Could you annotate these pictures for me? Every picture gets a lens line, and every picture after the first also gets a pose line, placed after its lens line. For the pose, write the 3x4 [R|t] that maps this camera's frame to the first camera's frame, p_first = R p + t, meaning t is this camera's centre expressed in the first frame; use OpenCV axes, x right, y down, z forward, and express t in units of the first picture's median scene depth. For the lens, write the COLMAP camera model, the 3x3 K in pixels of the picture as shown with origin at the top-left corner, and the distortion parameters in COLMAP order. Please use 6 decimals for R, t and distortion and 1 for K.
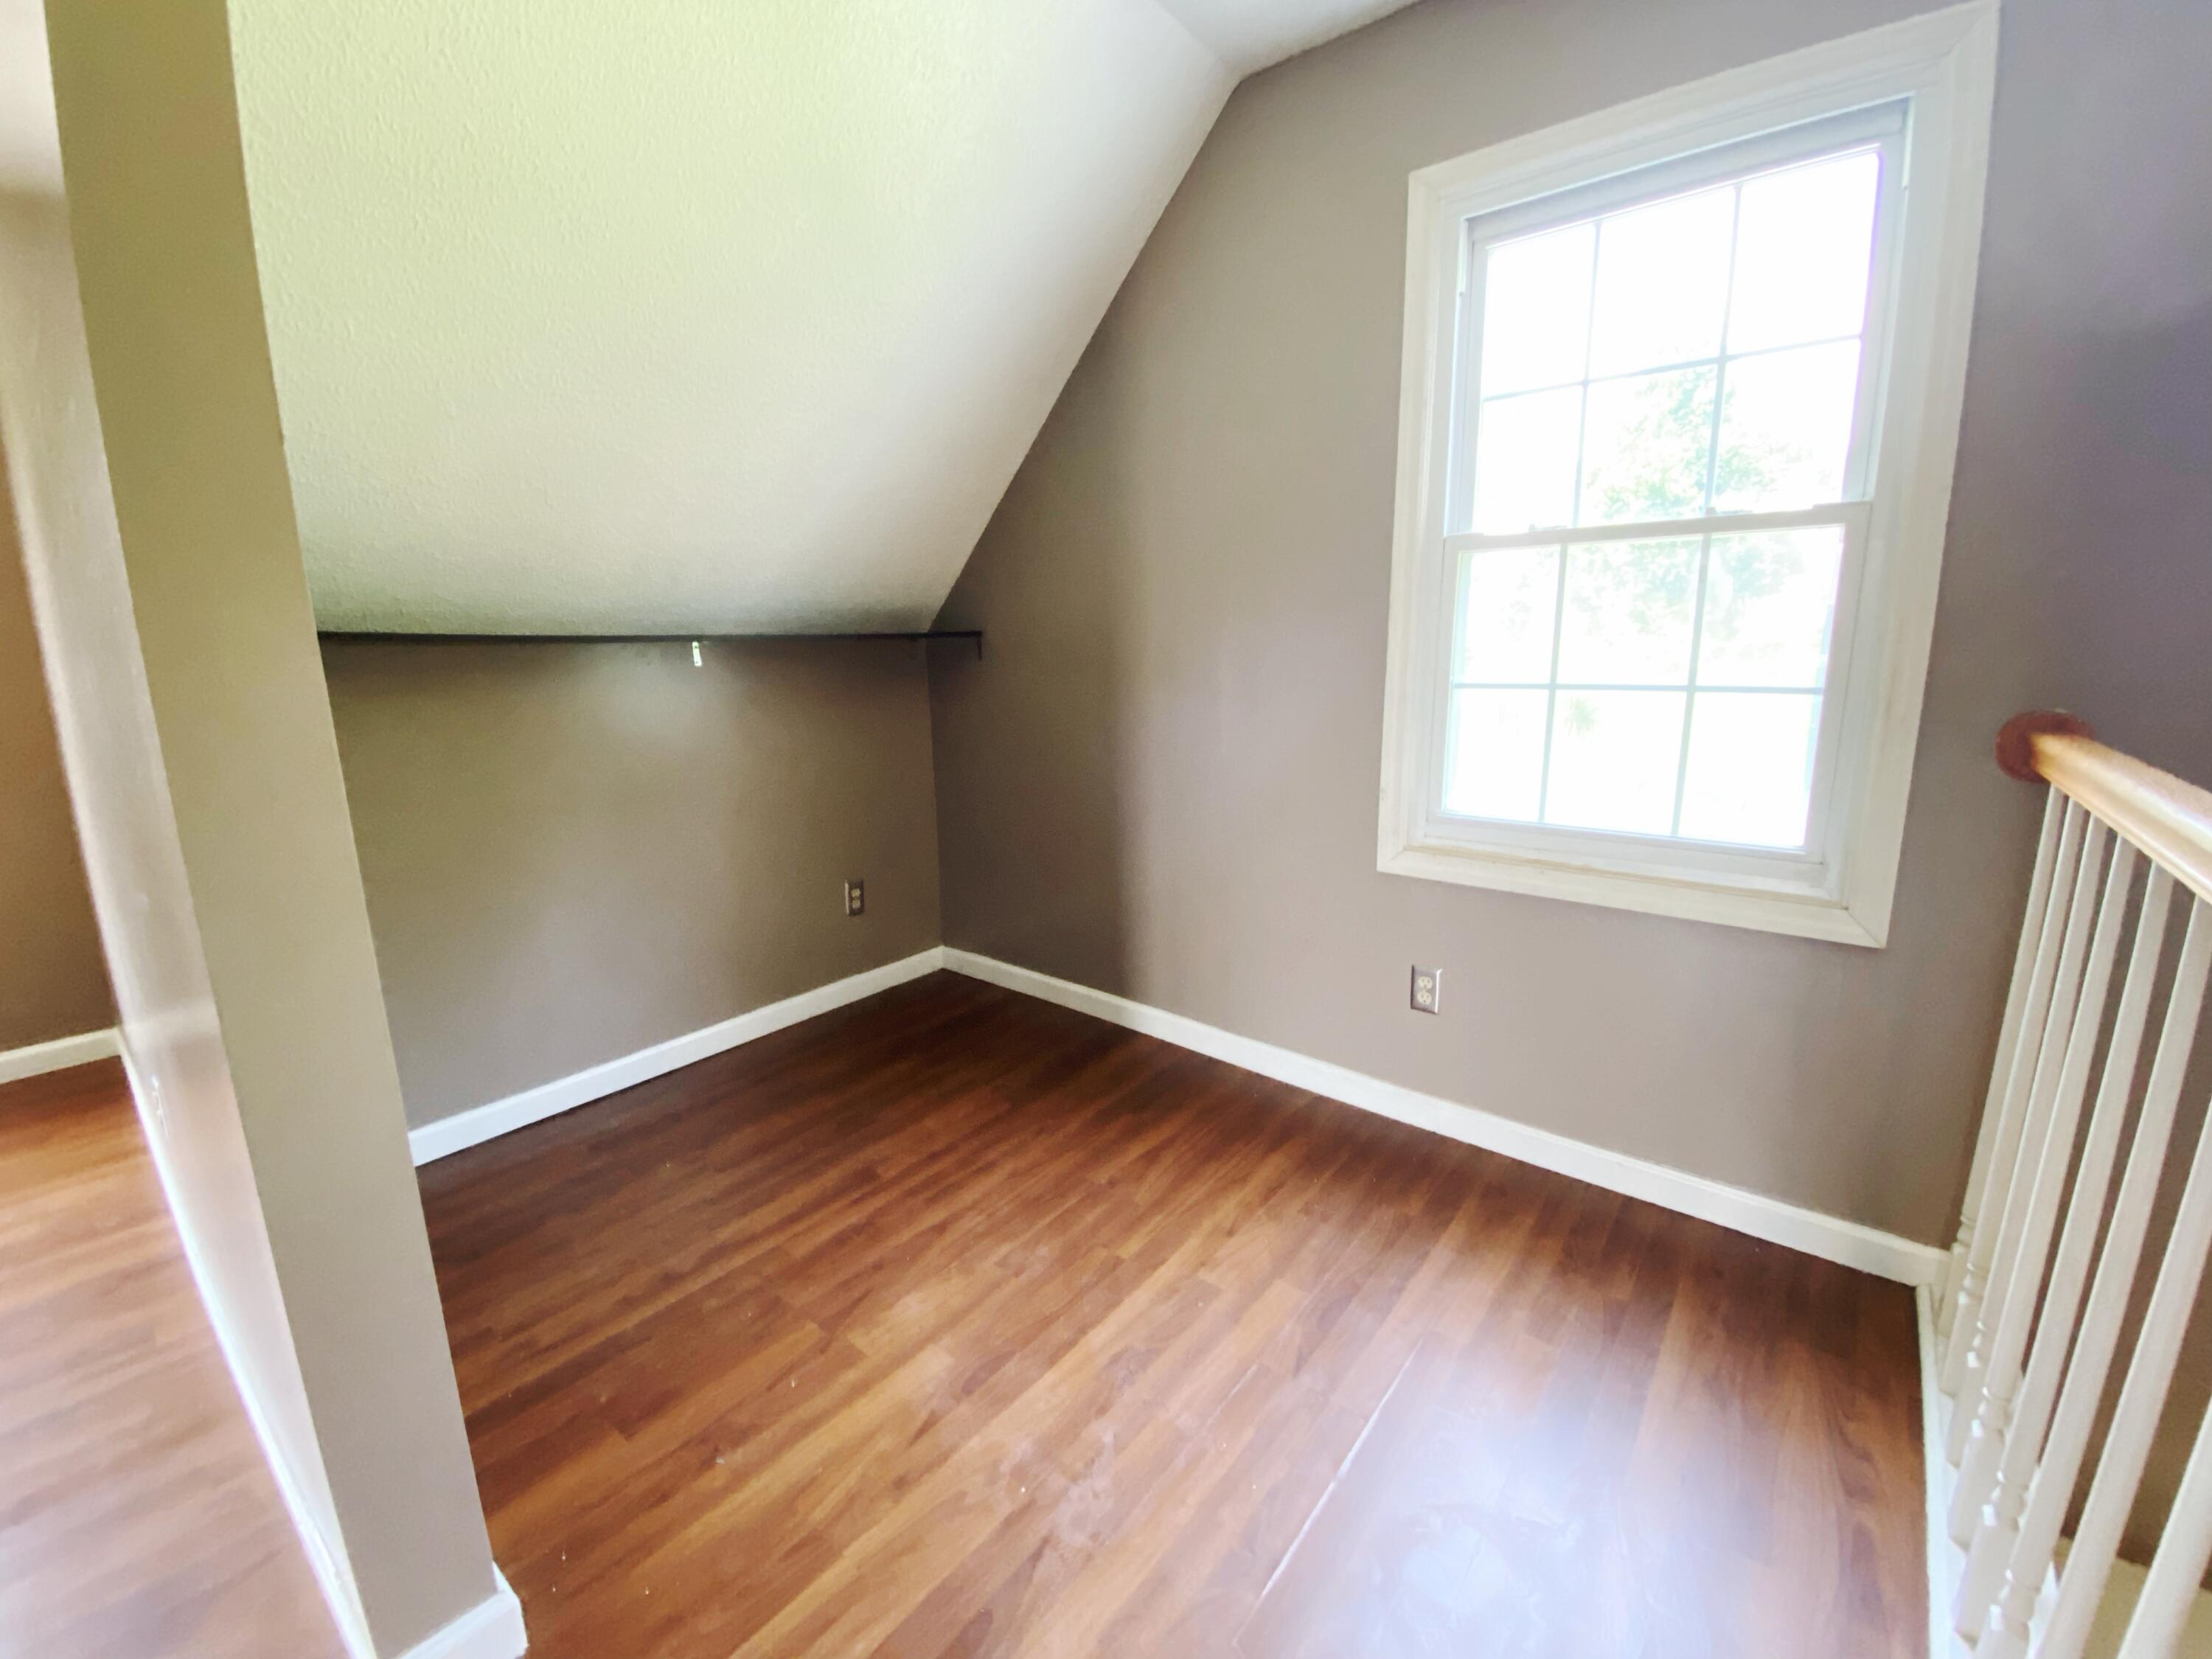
lens RADIAL K [[899.2, 0, 1104.1], [0, 899.2, 820.7], [0, 0, 1]] dist [0.018550, -0.020316]
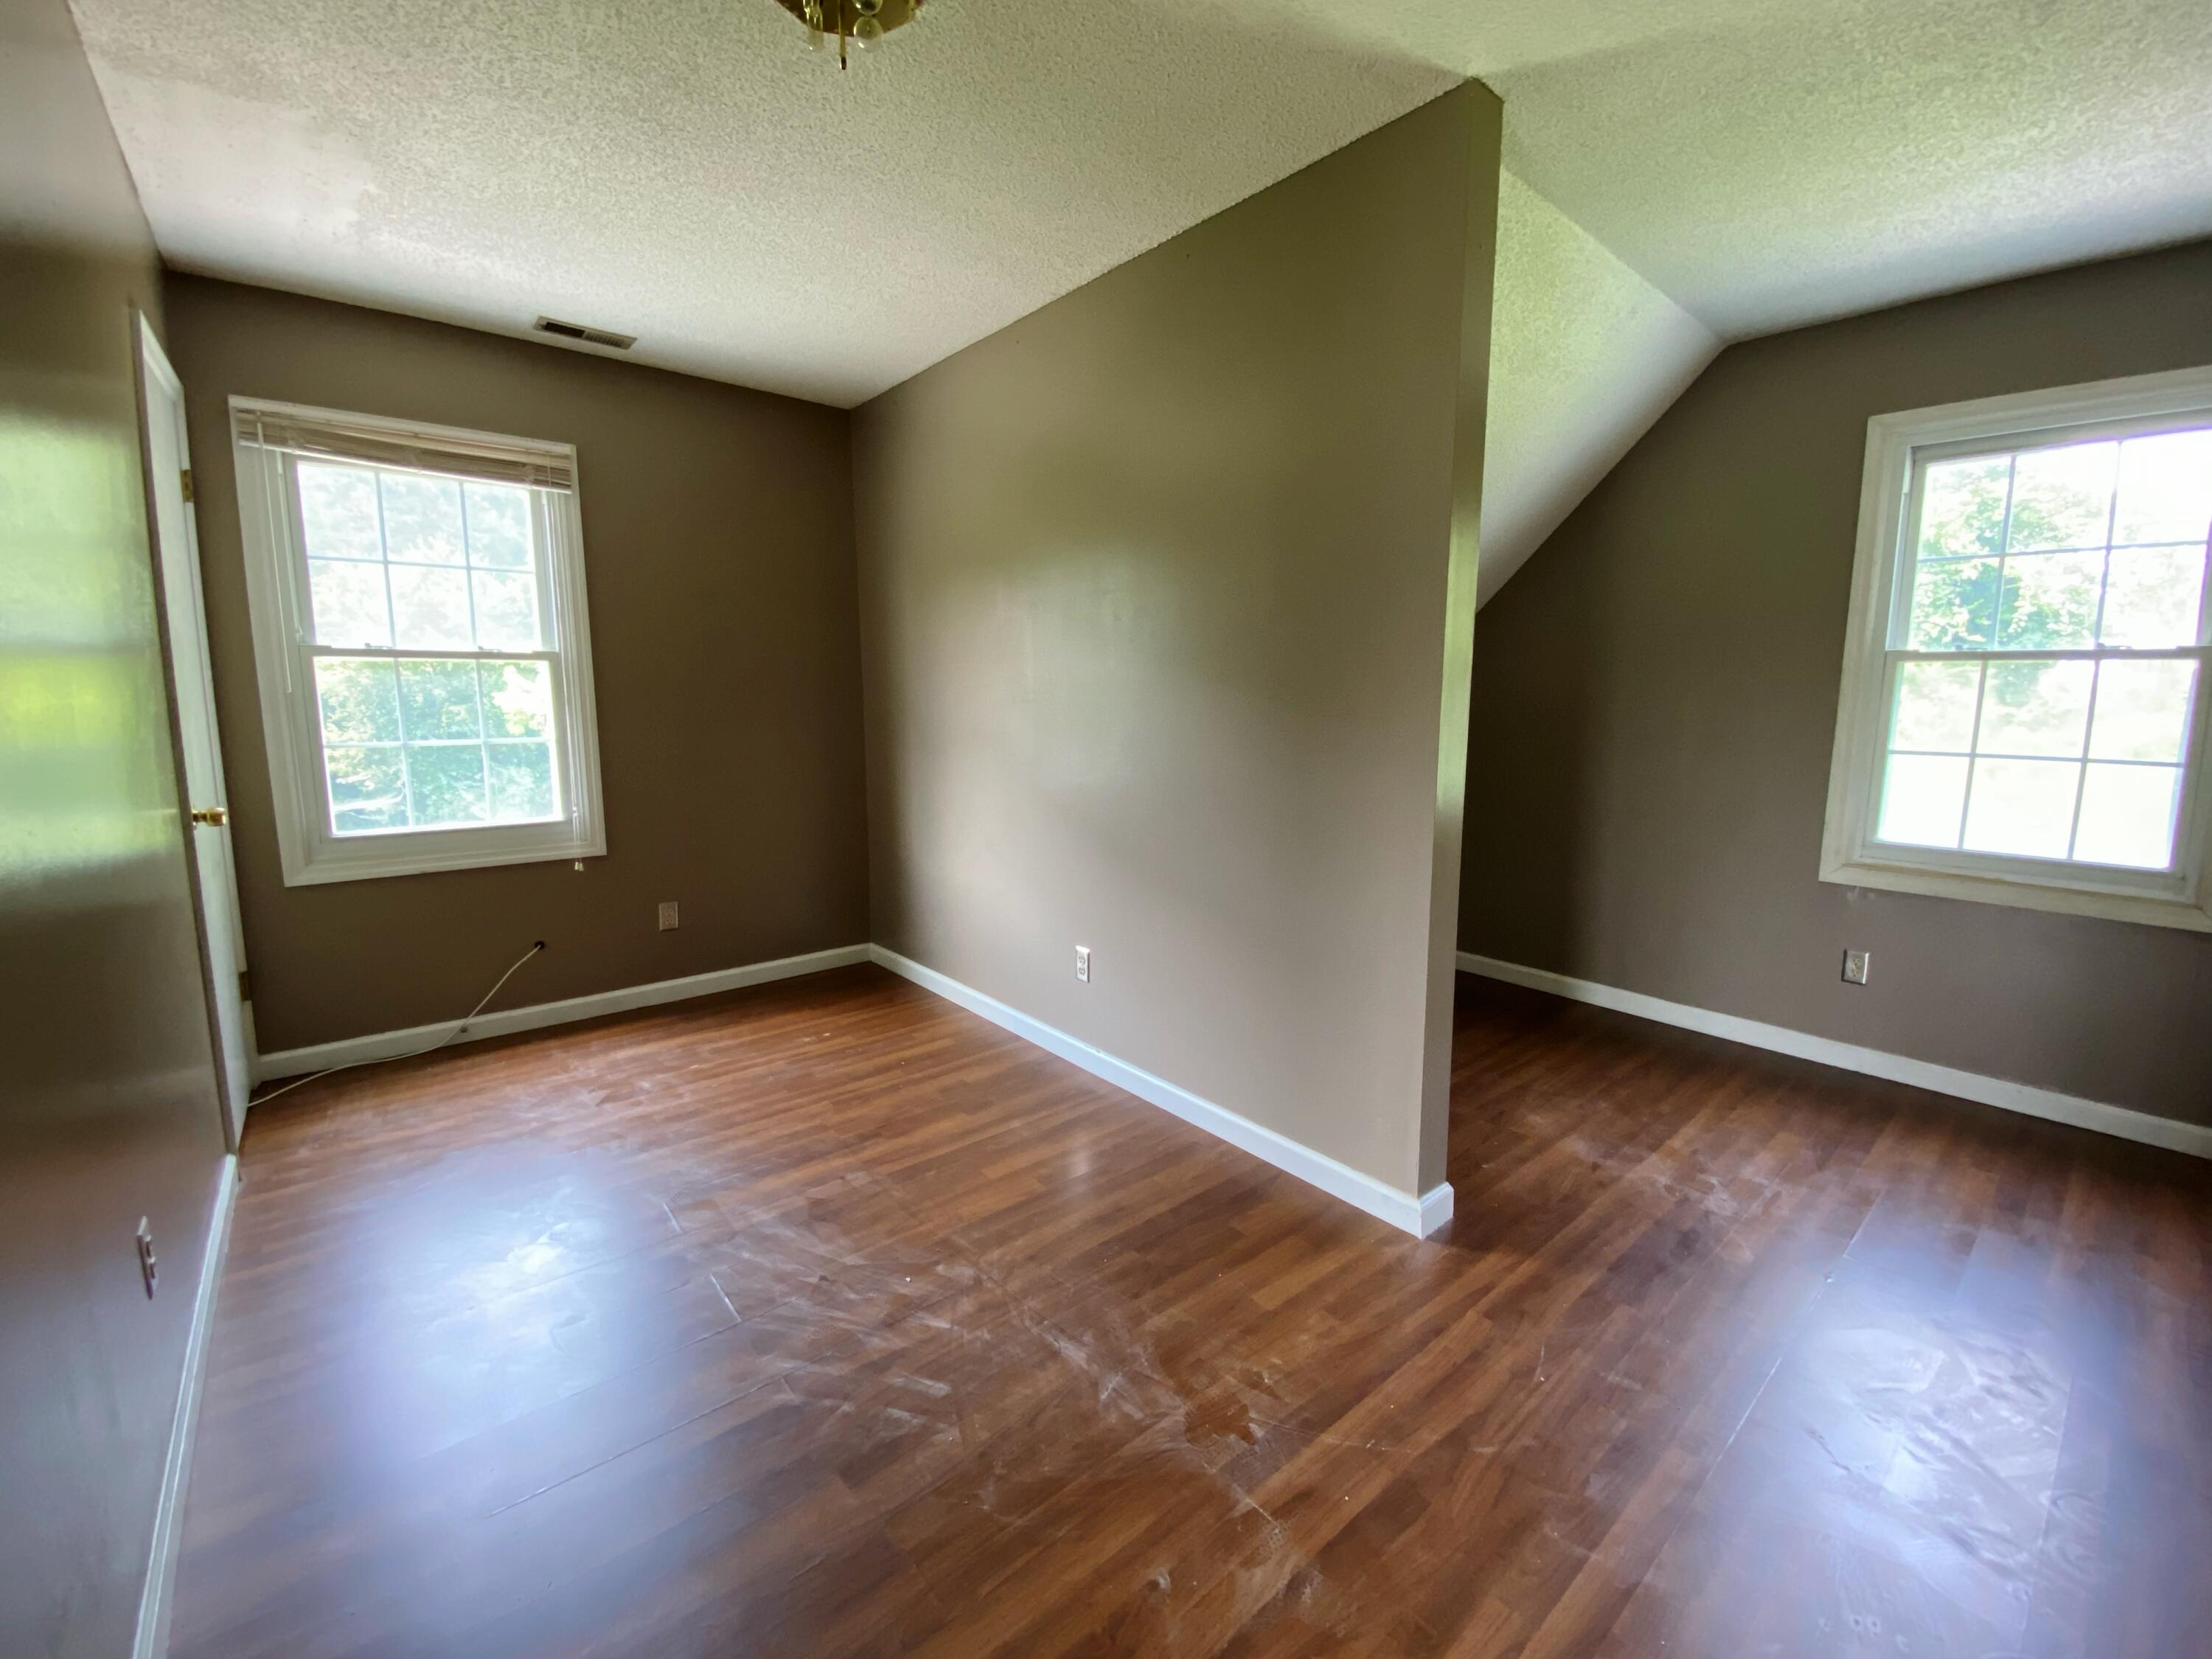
lens RADIAL K [[899.2, 0, 1104.1], [0, 899.2, 820.7], [0, 0, 1]] dist [0.018550, -0.020316]
pose [[0.982339, 0.044181, -0.181818, -0.613762], [-0.053562, 0.997457, -0.047011, 0.100254], [0.179279, 0.055919, 0.982208, -0.672040]]
